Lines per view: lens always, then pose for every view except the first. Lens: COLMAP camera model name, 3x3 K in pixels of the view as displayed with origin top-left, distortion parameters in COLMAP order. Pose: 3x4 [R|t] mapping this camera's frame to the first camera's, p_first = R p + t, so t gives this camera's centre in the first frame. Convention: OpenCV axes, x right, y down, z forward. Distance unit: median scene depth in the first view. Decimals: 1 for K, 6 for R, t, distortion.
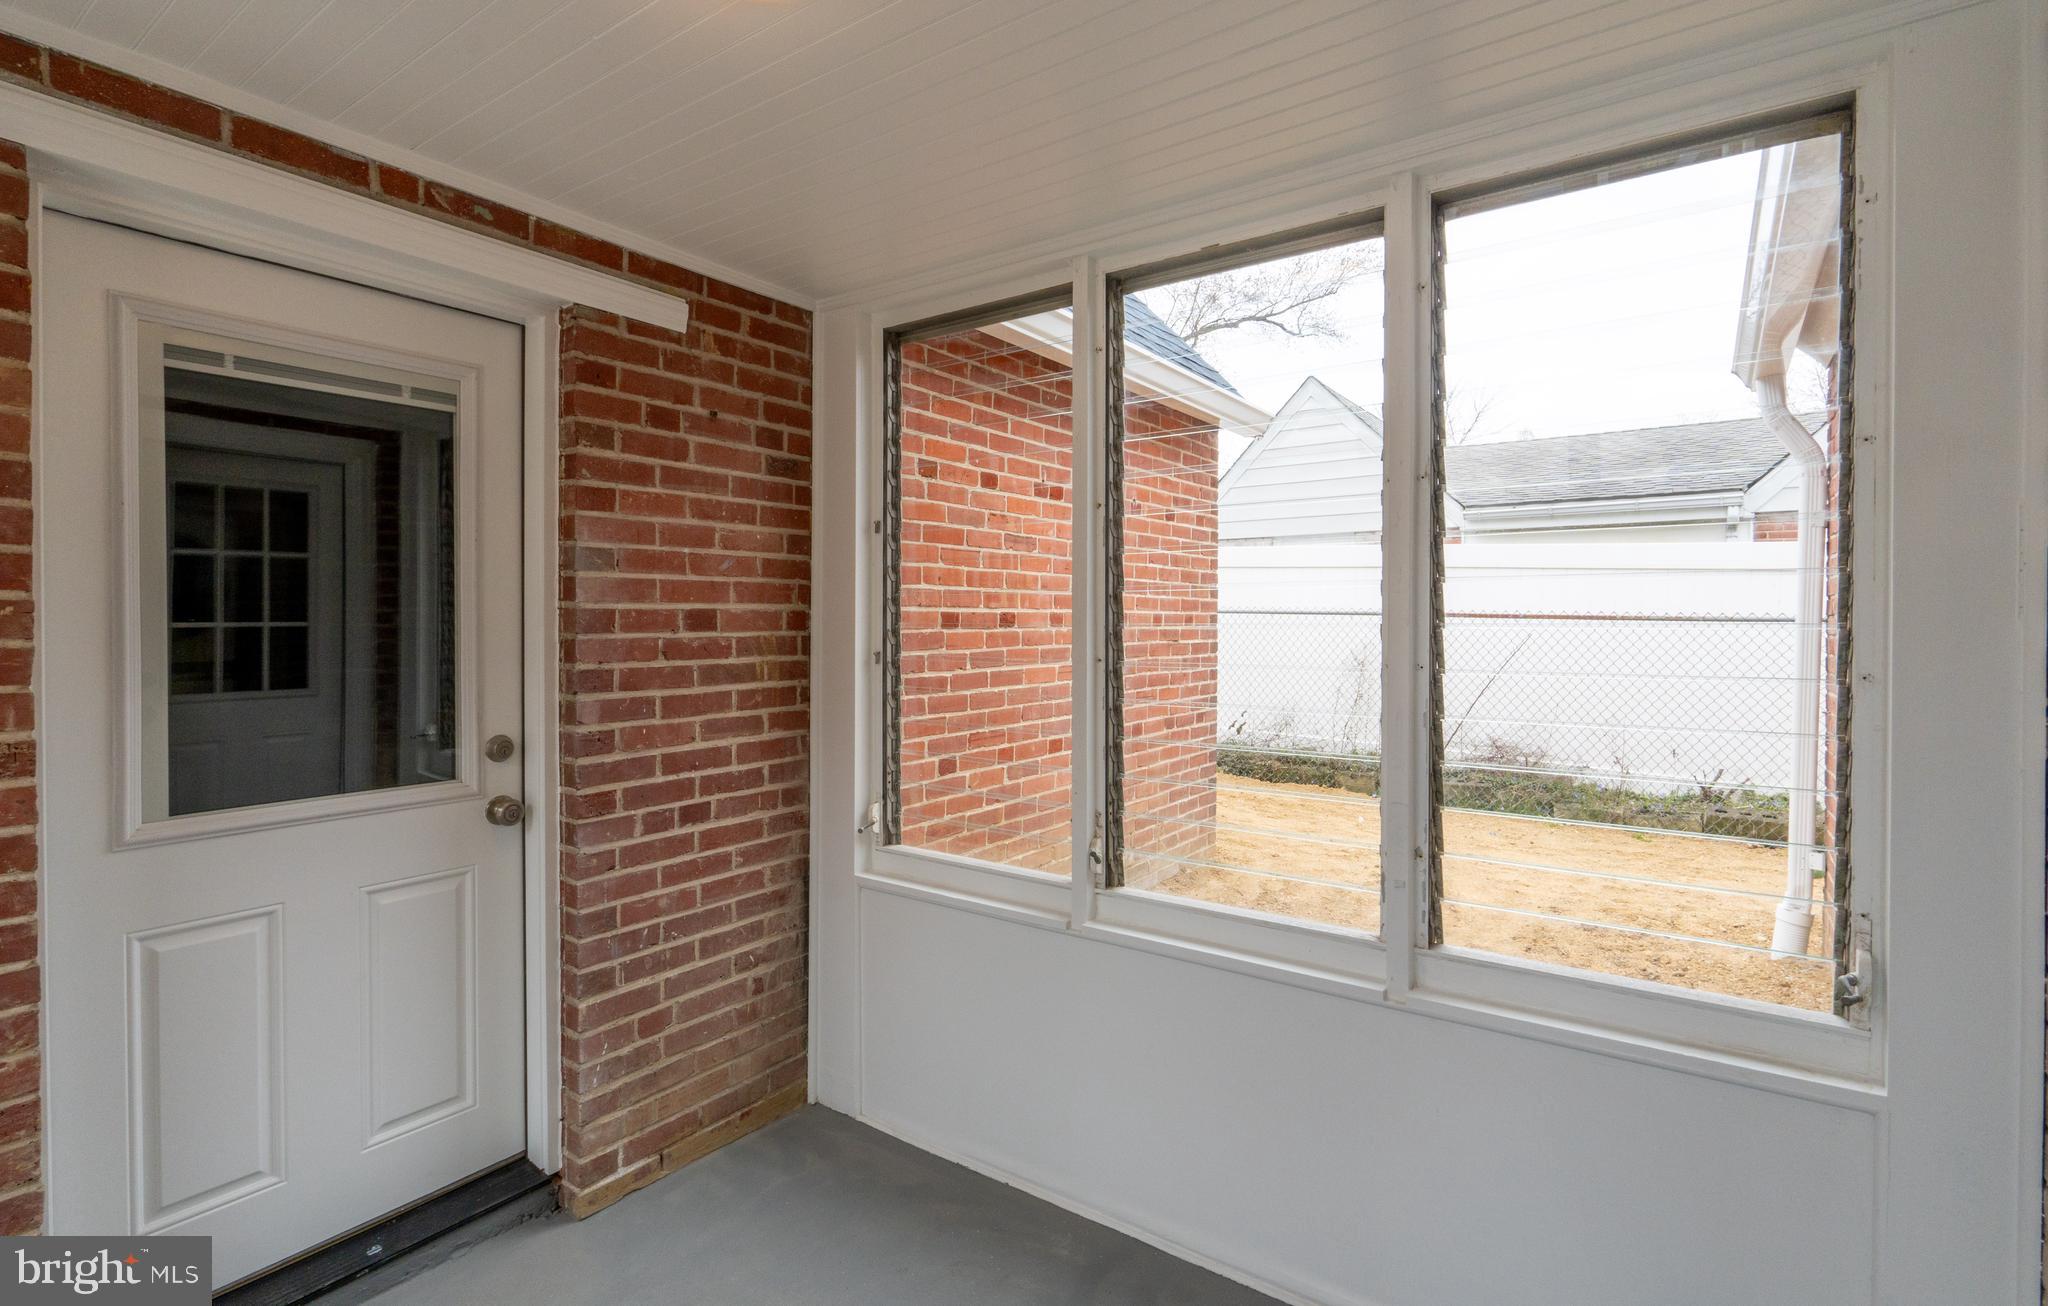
lens RADIAL K [[942.8, 0, 1021.6], [0, 942.8, 629.4], [0, 0, 1]] dist [-0.001726, -0.000341]
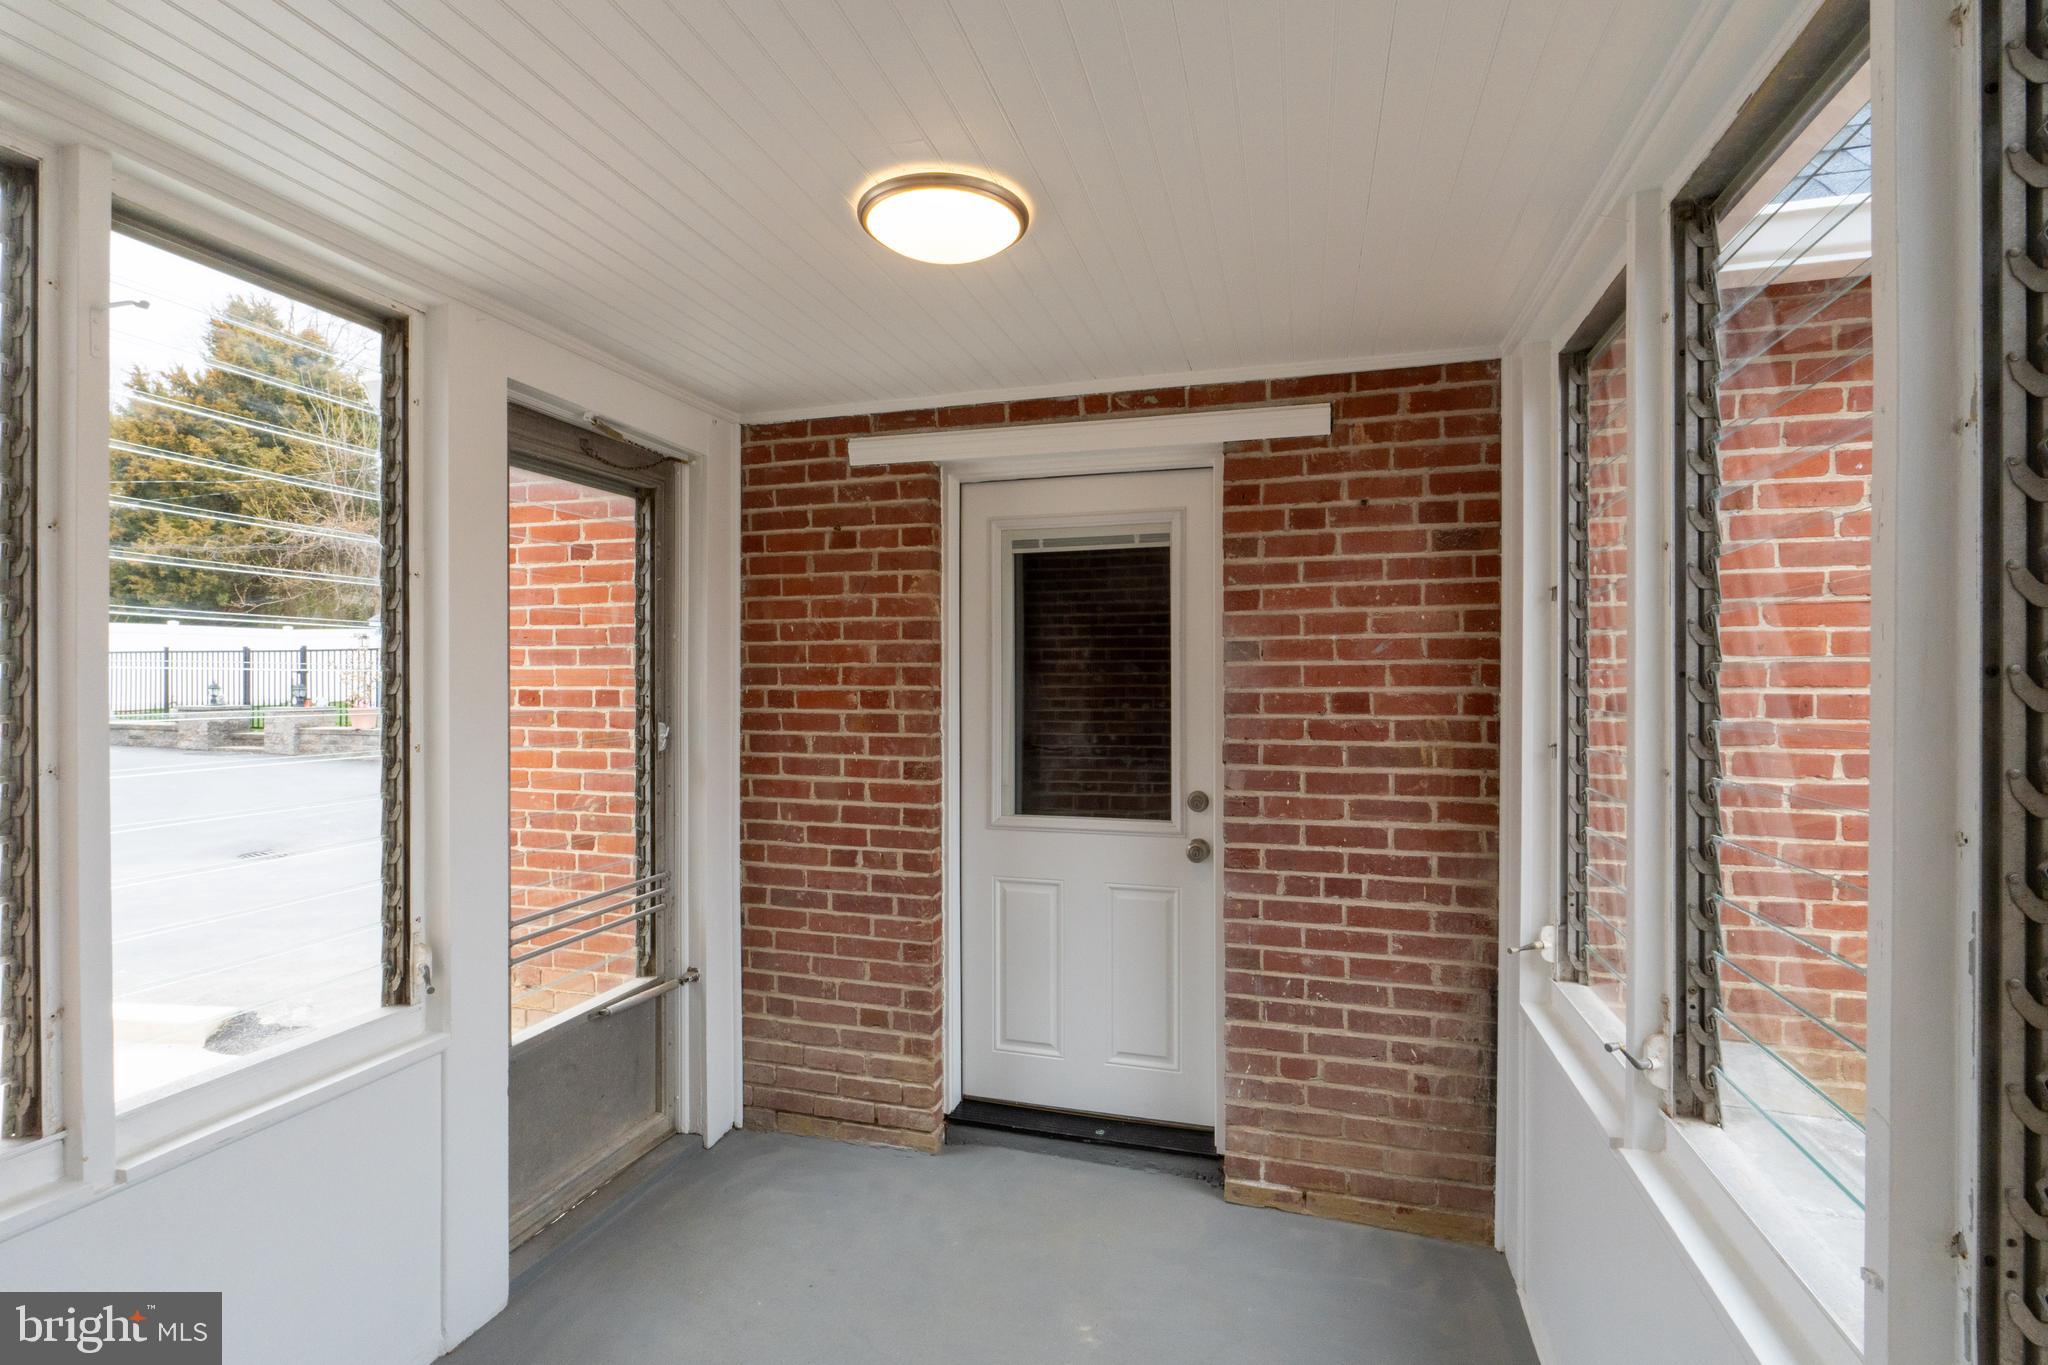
lens RADIAL K [[950.5, 0, 1029.1], [0, 950.5, 683.1], [0, 0, 1]] dist [-0.004757, 0.000492]
pose [[0.334108, -0.002892, -0.942530, 0.524545], [-0.010424, 0.999923, -0.006763, -0.020817], [0.942477, 0.012085, 0.334052, 0.311611]]
